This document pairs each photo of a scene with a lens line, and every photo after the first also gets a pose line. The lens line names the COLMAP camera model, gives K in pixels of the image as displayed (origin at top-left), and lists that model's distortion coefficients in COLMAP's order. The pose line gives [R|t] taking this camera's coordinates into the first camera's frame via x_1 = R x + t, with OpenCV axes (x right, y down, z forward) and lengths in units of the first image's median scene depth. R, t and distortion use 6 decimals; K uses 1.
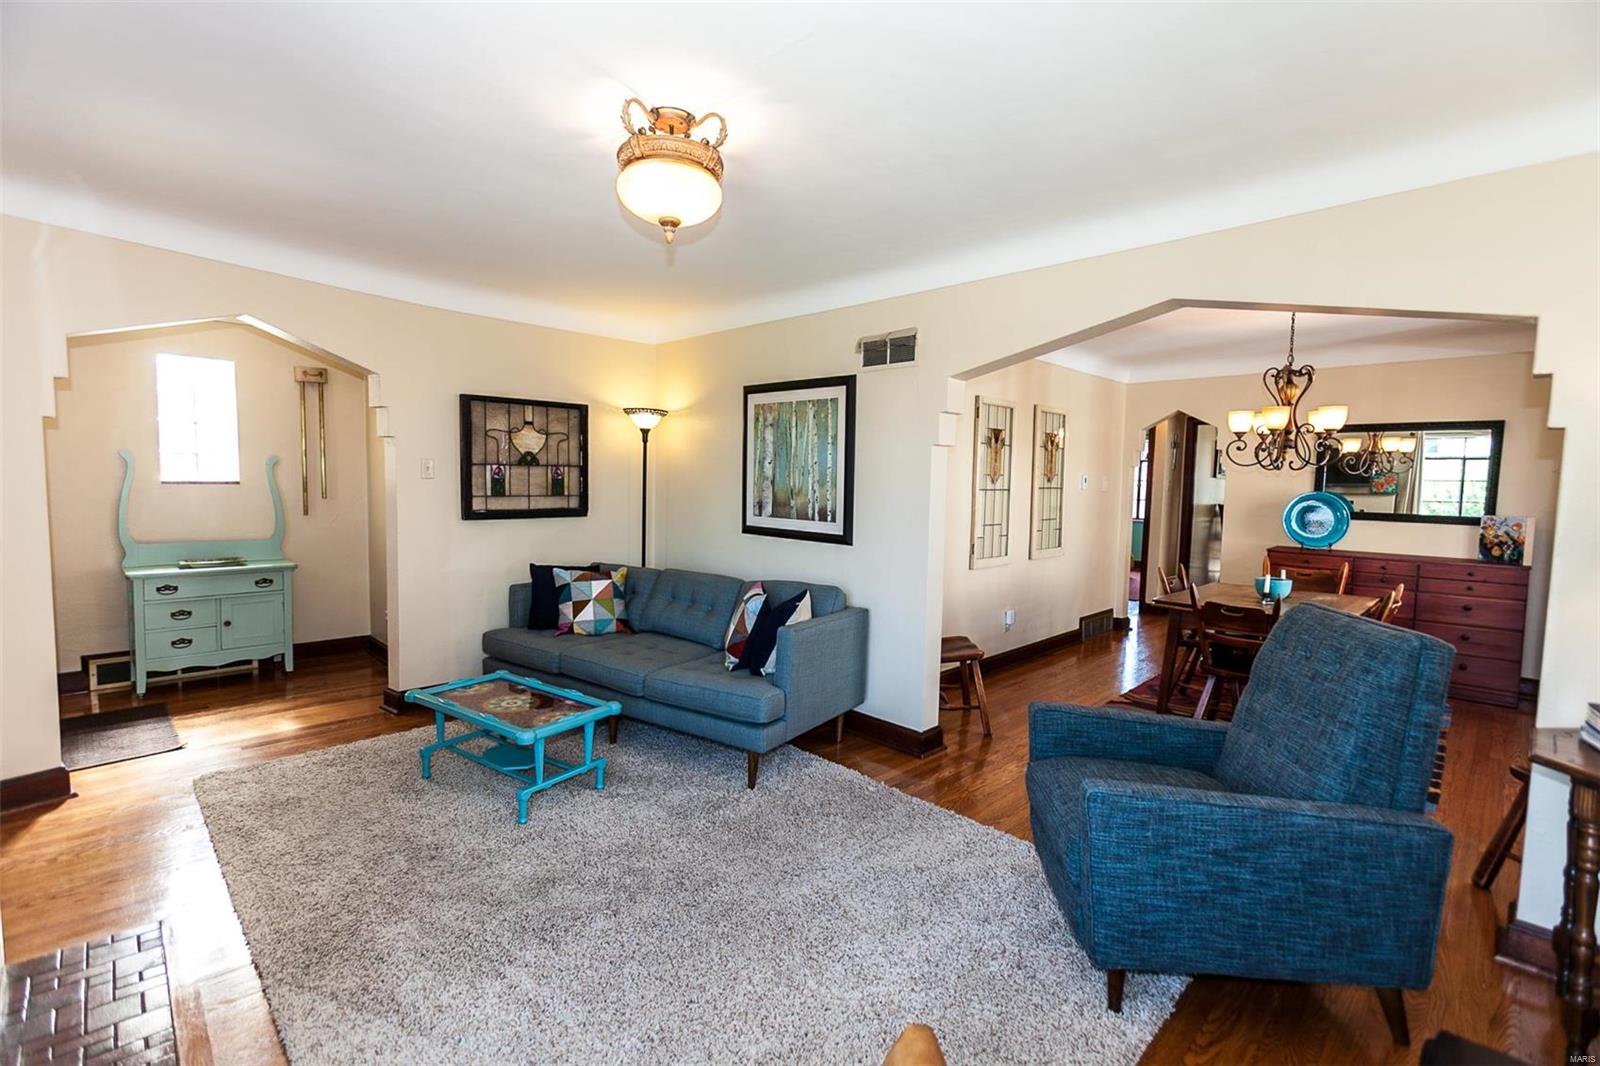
lens RADIAL K [[715.8, 0, 800.6], [0, 715.8, 531.0], [0, 0, 1]] dist [-0.012459, 0.002564]
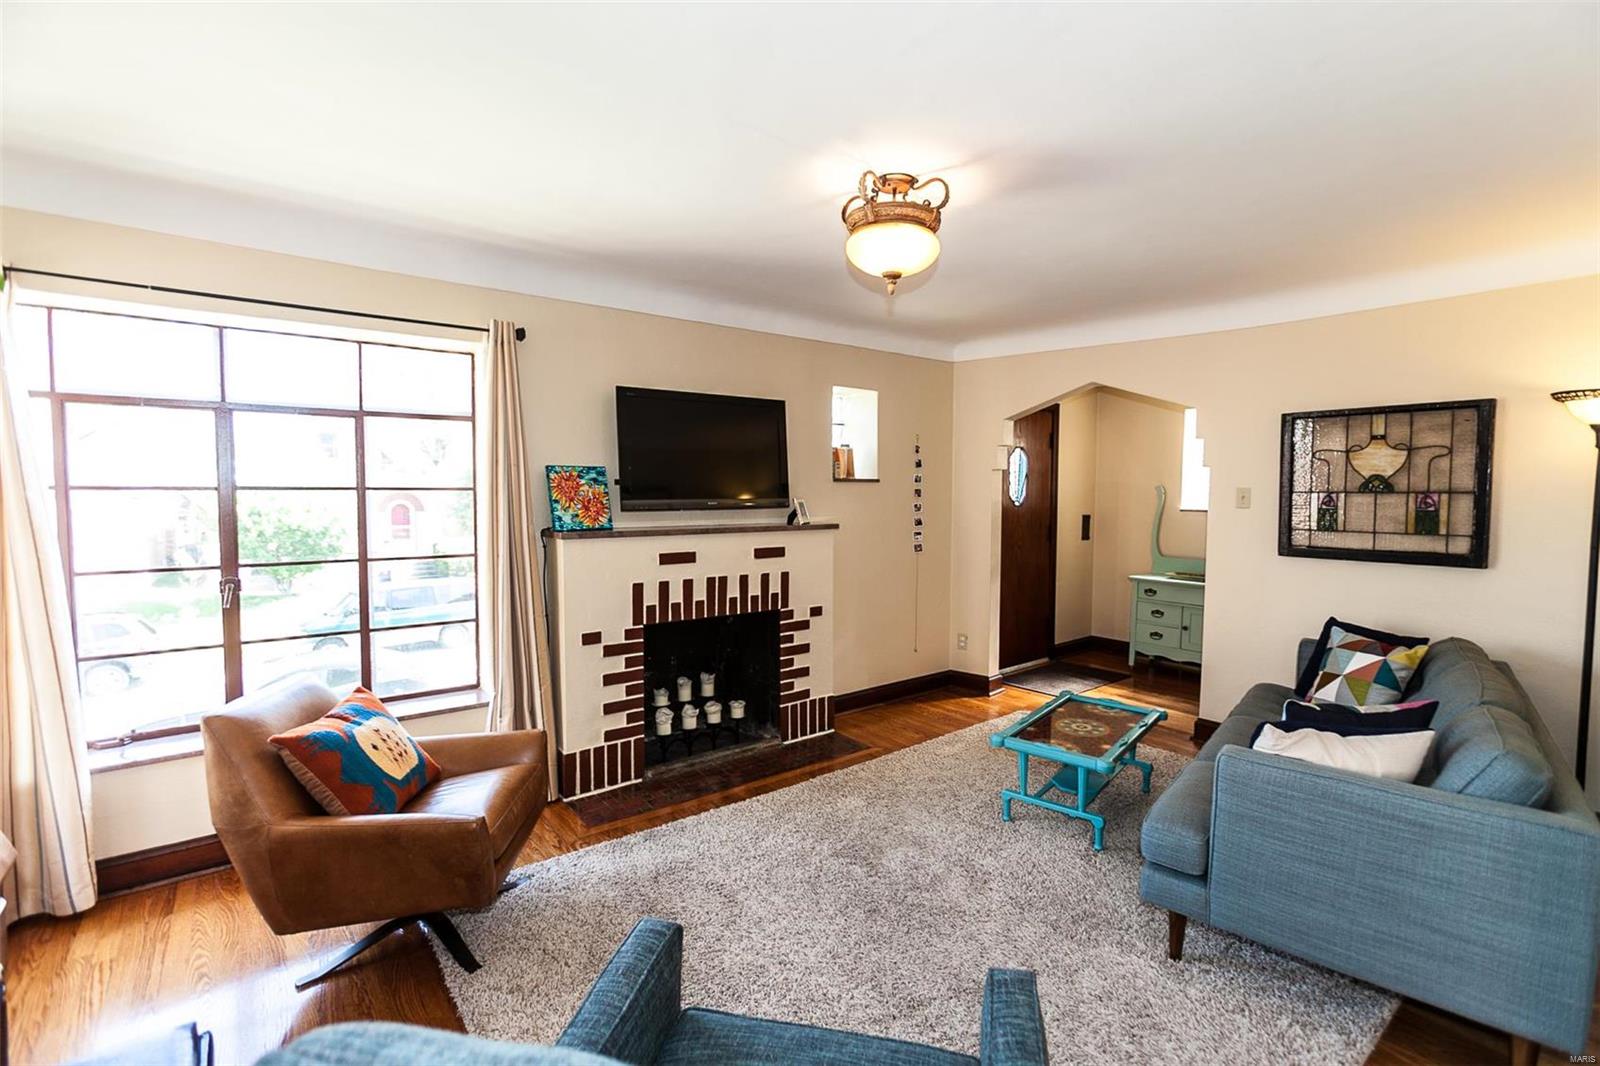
lens RADIAL K [[696.8, 0, 799.5], [0, 696.8, 526.5], [0, 0, 1]] dist [-0.018353, 0.001226]
pose [[-0.118875, 0.029980, -0.992457, 0.452174], [-0.082468, 0.995792, 0.039959, -0.036196], [0.989479, 0.086596, -0.115902, 0.504429]]
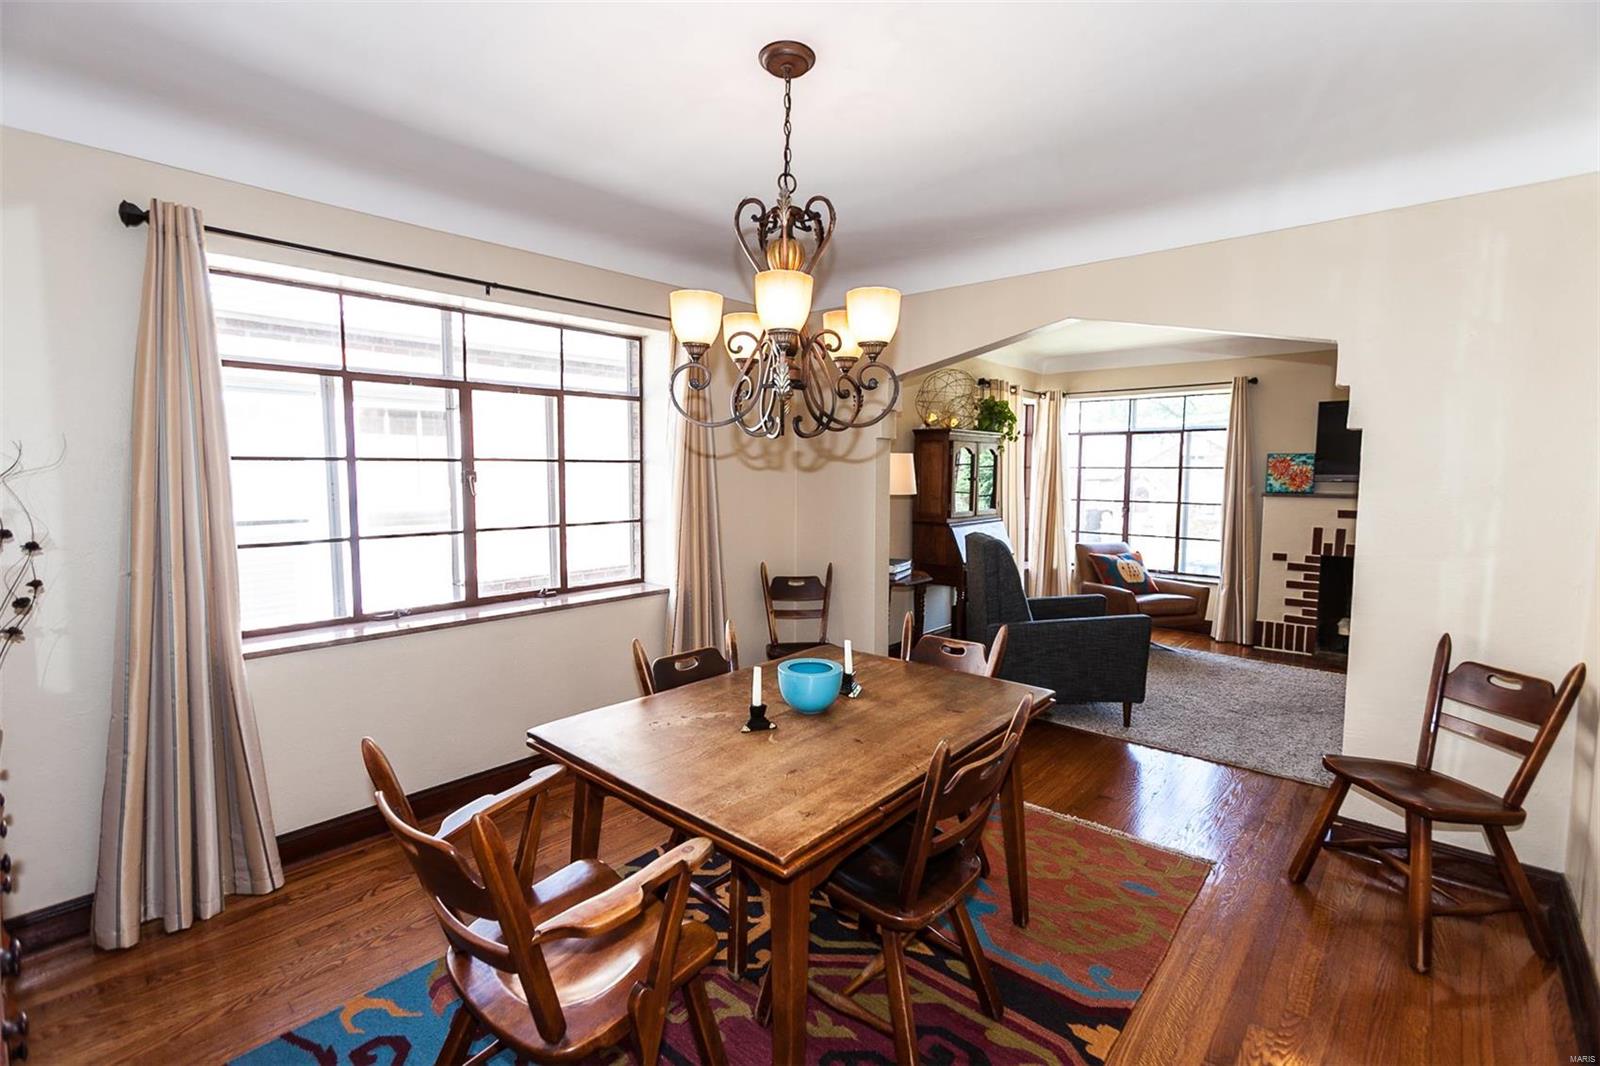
lens RADIAL K [[715.8, 0, 800.7], [0, 715.8, 531.8], [0, 0, 1]] dist [-0.012459, 0.002564]
pose [[-0.998246, -0.016674, -0.056814, 0.668389], [-0.025600, 0.986752, 0.160201, -0.094150], [0.053390, 0.161374, -0.985448, 1.389561]]
